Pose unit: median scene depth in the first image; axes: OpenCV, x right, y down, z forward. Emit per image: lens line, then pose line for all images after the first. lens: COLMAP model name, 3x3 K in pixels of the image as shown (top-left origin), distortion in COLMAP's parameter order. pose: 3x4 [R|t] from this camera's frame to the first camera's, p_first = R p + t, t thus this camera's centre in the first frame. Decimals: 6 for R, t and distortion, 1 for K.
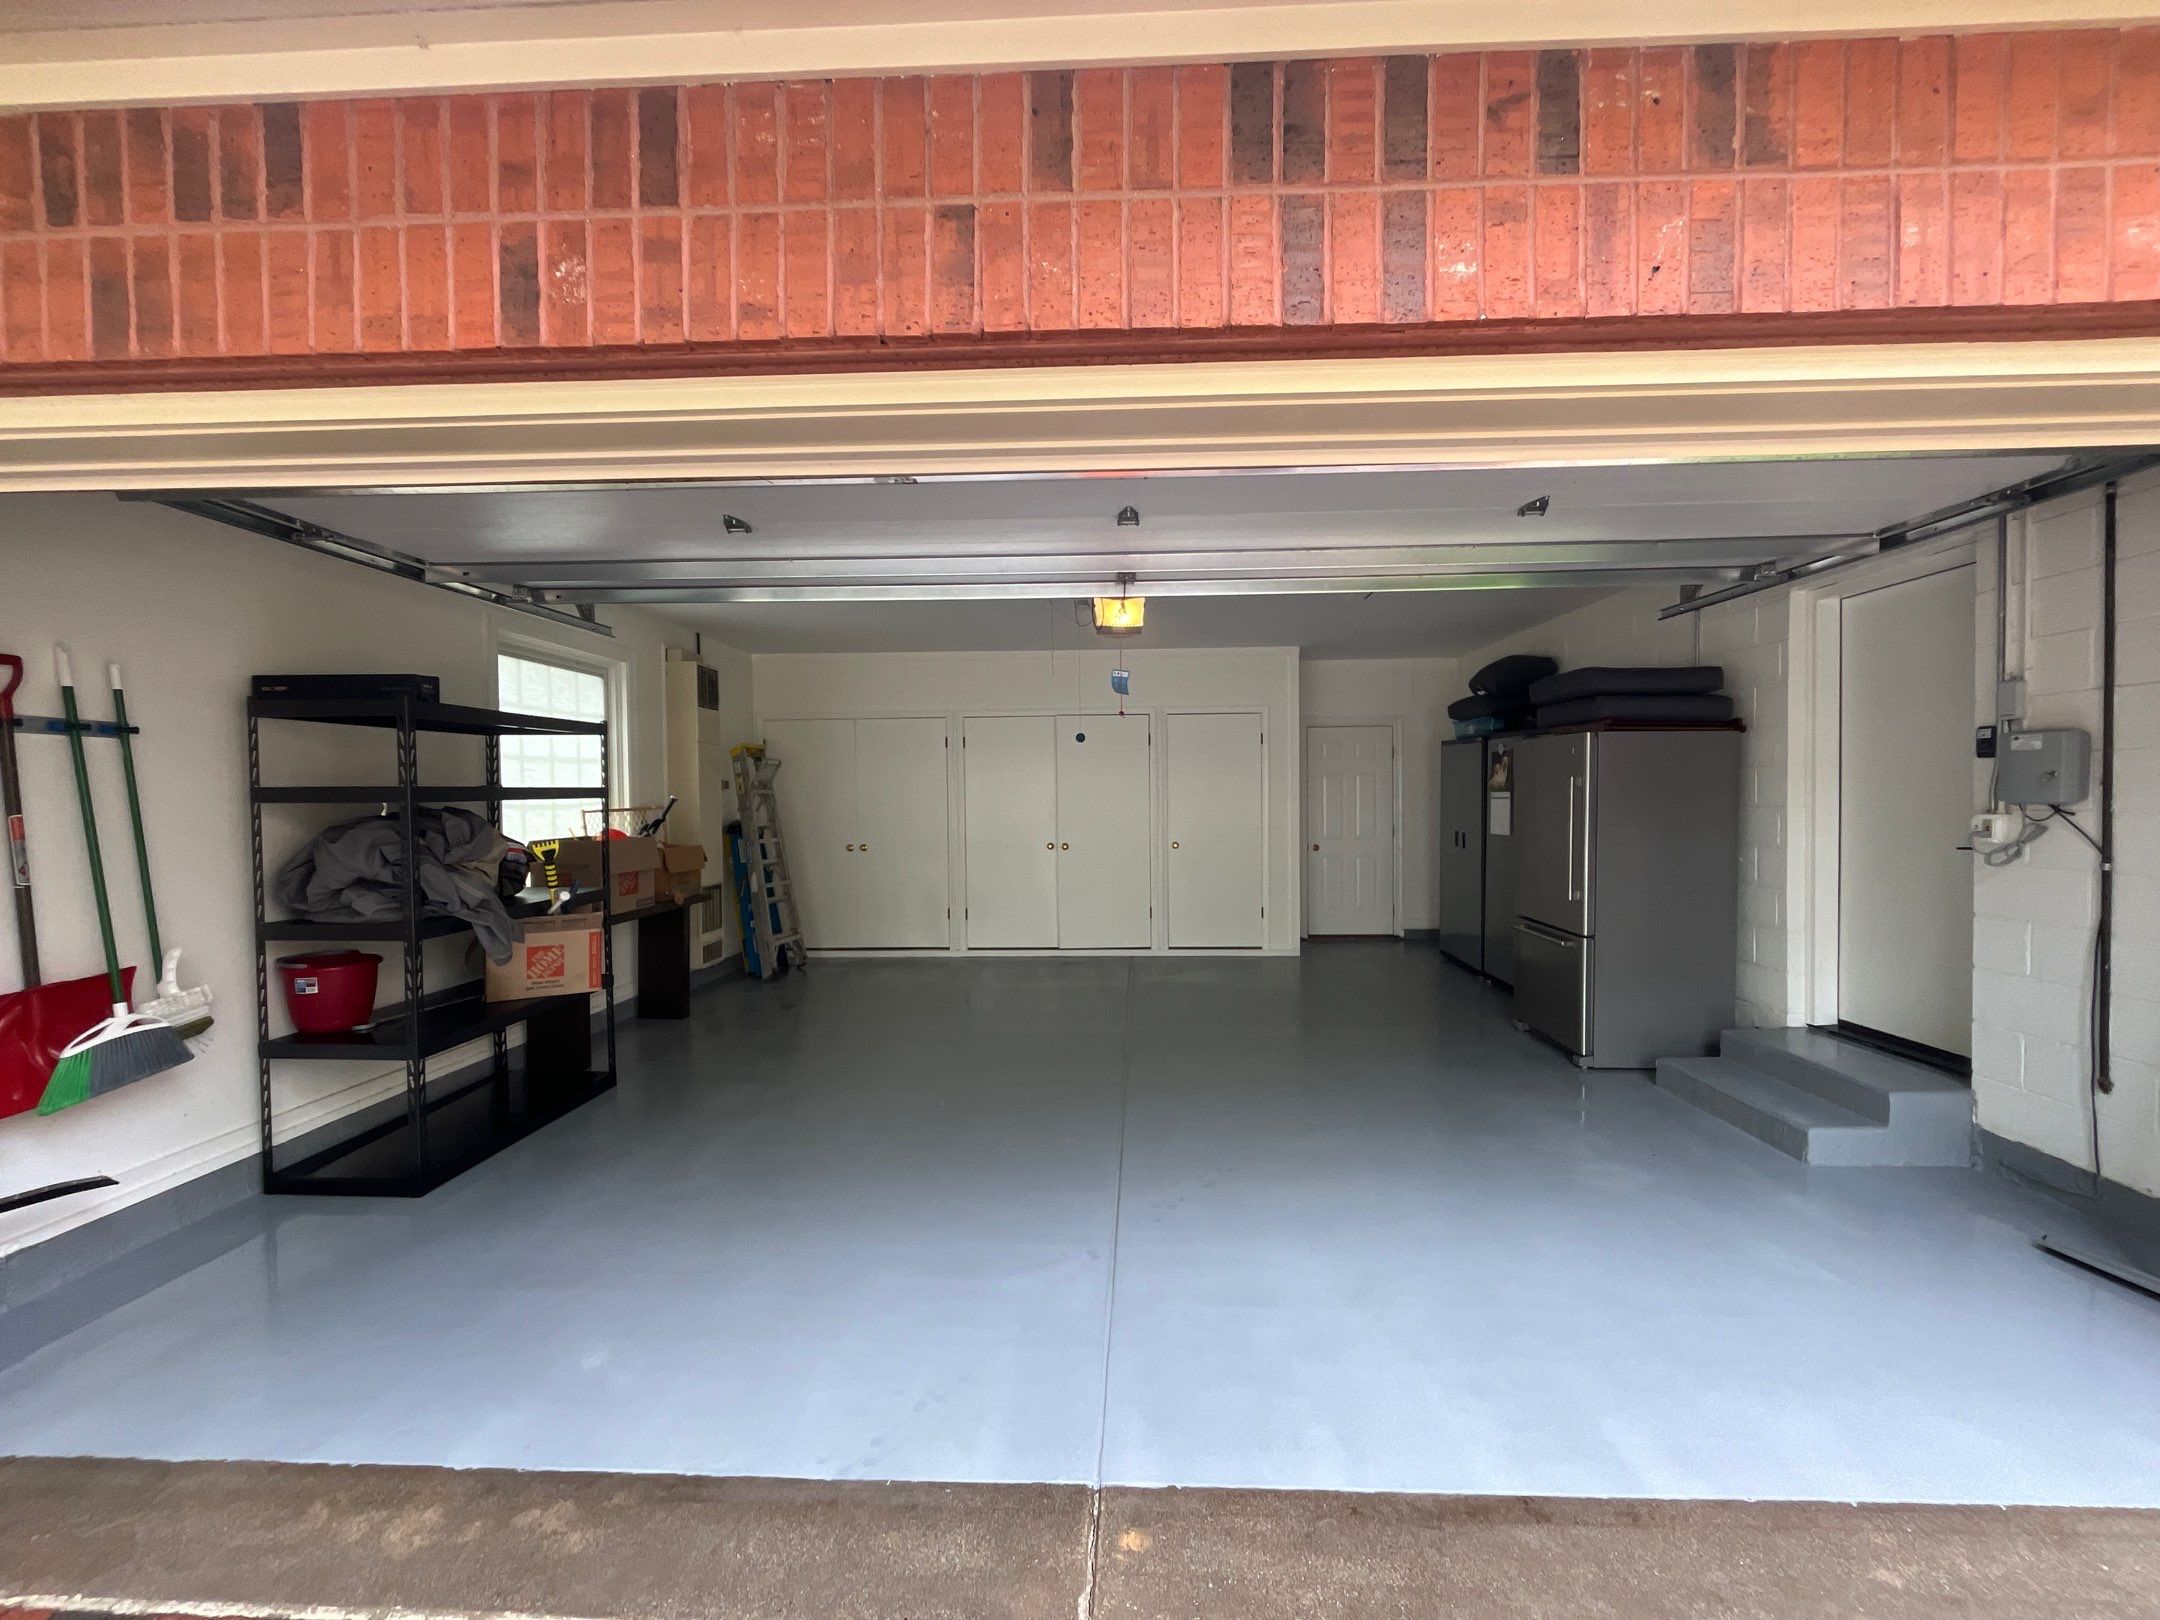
lens RADIAL K [[882.1, 0, 1080.0], [0, 882.1, 810.0], [0, 0, 1]] dist [0.000122, 0.000360]
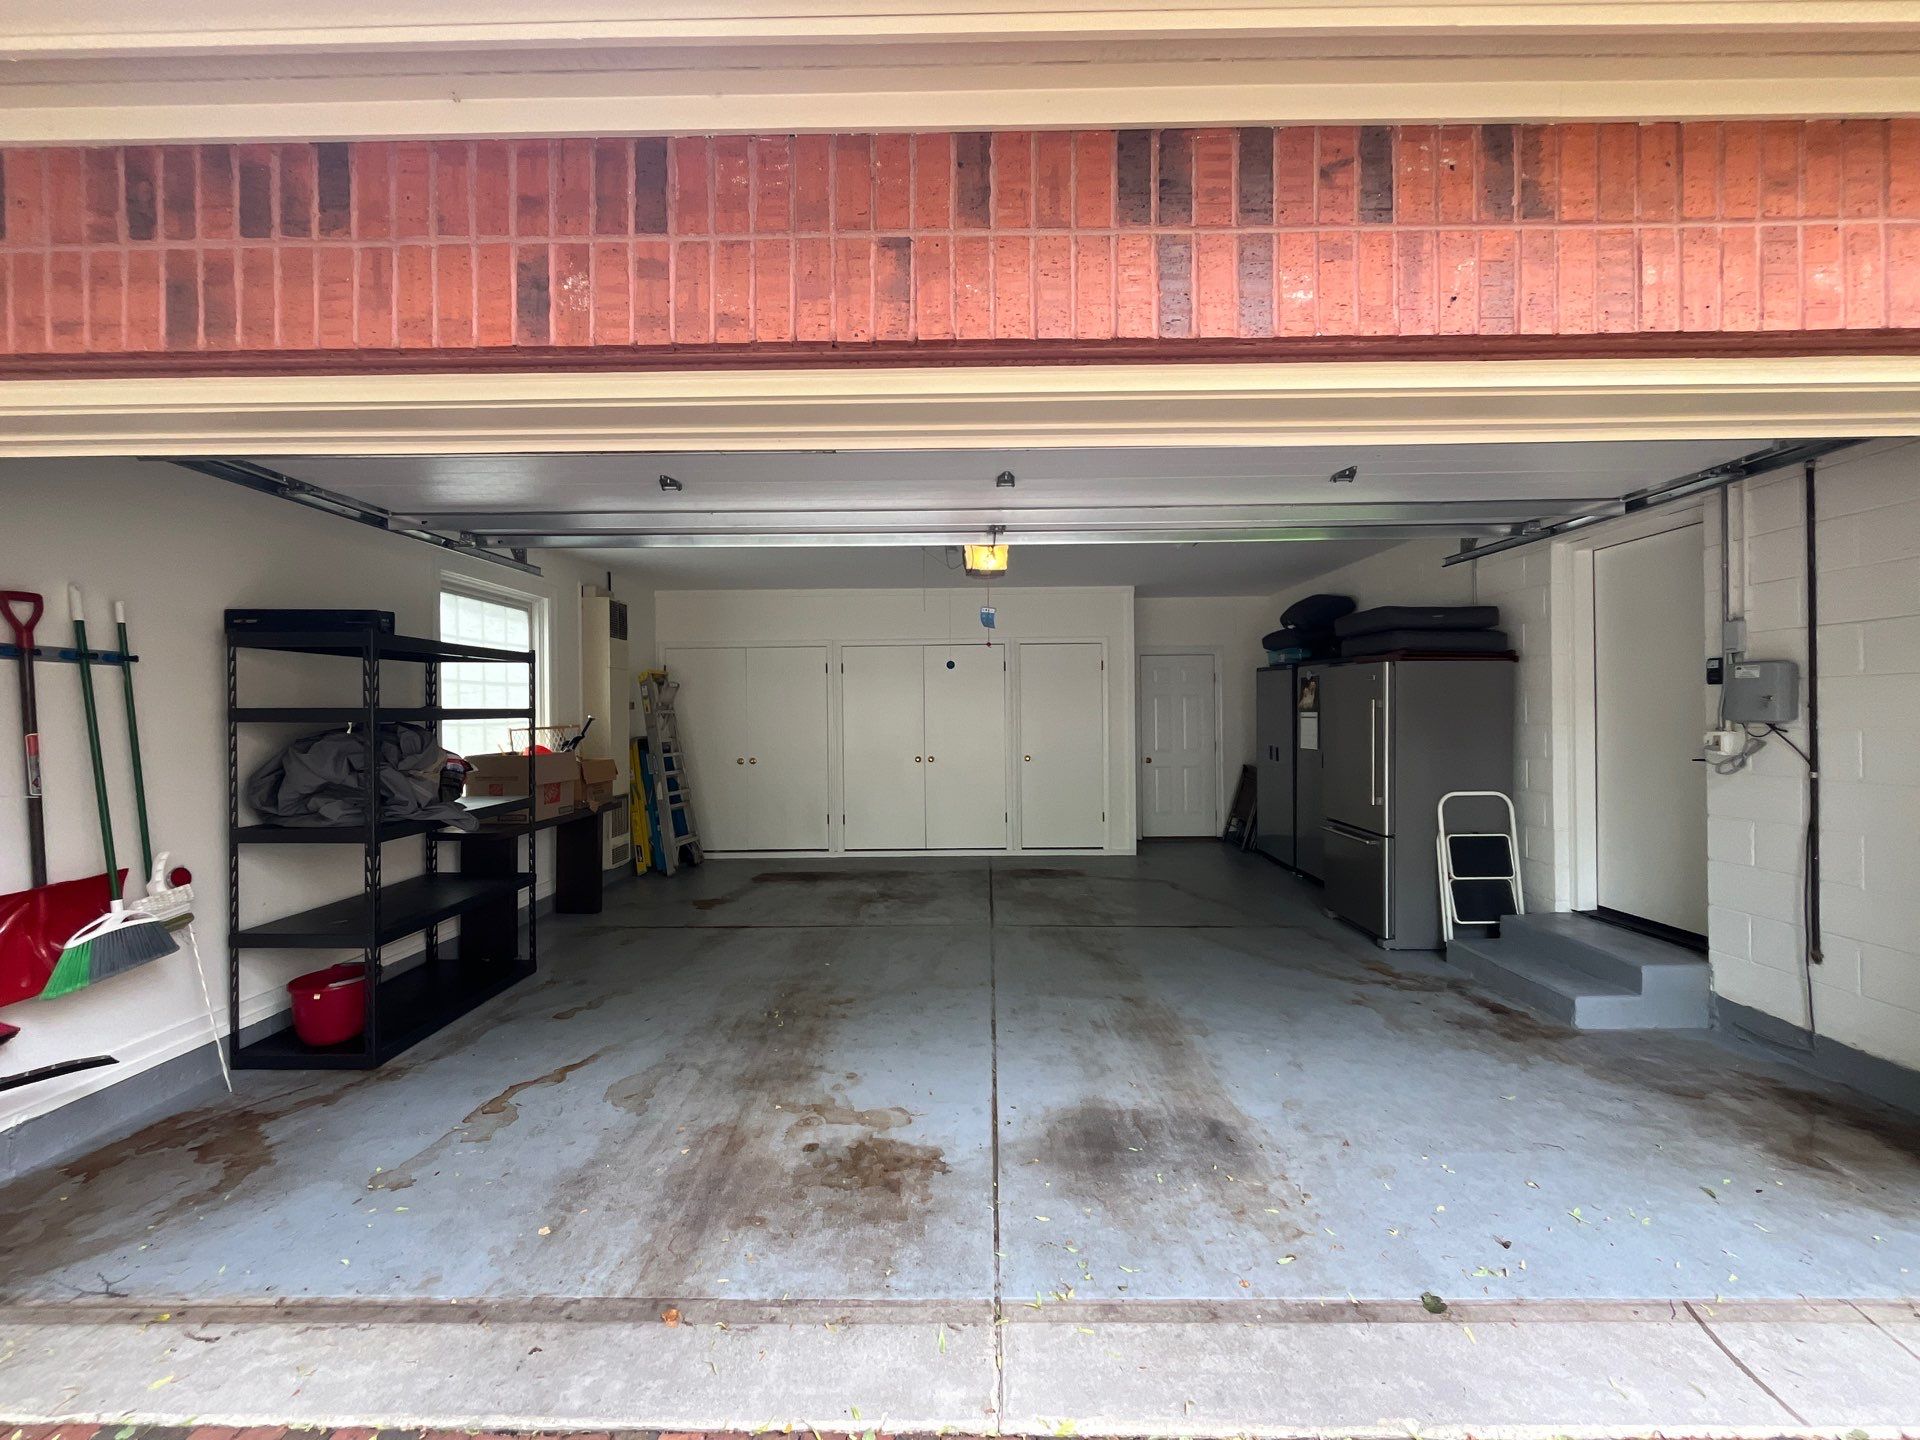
lens RADIAL K [[787.0, 0, 954.5], [0, 787.0, 711.8], [0, 0, 1]] dist [0.001028, 0.000425]
pose [[0.999520, -0.000064, 0.030985, -0.089754], [0.000692, 0.999795, -0.020254, -0.001299], [-0.030977, 0.020265, 0.999315, -0.085151]]
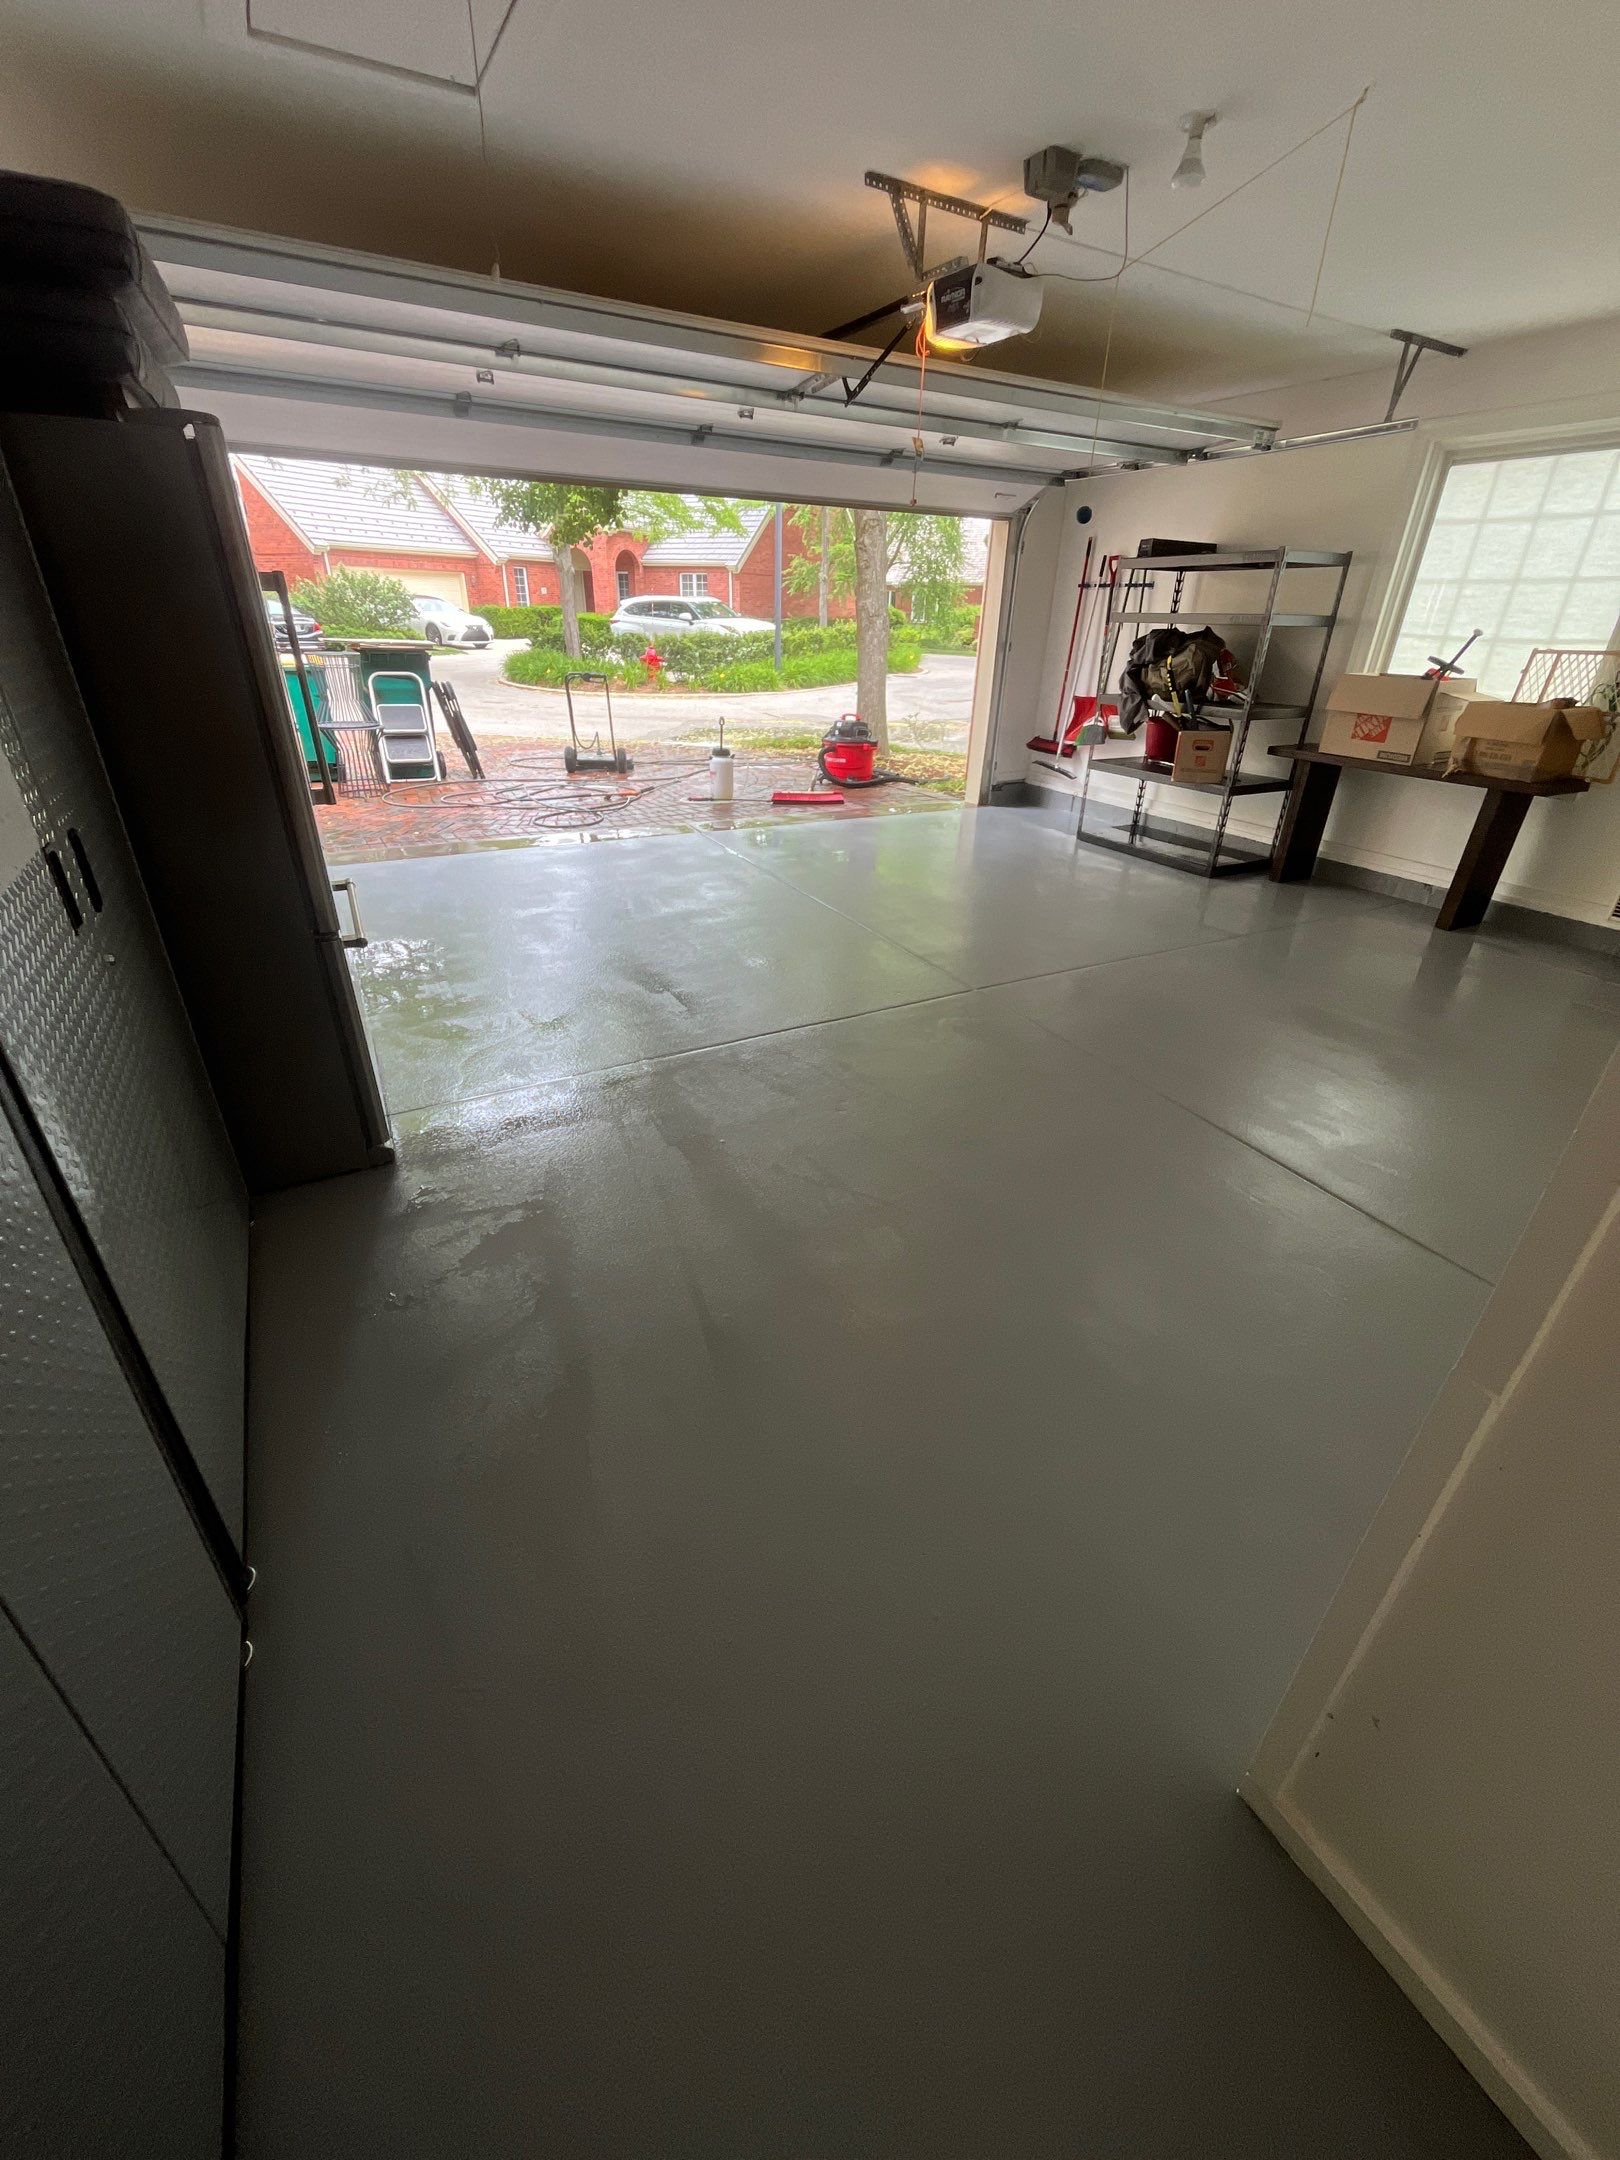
lens RADIAL K [[885.4, 0, 810.0], [0, 885.4, 1080.0], [0, 0, 1]] dist [0.001028, 0.000425]
pose [[-0.854472, 0.230466, -0.465578, 2.276159], [-0.030084, 0.872753, 0.487234, -0.139481], [0.518626, 0.430334, -0.738810, 6.403275]]
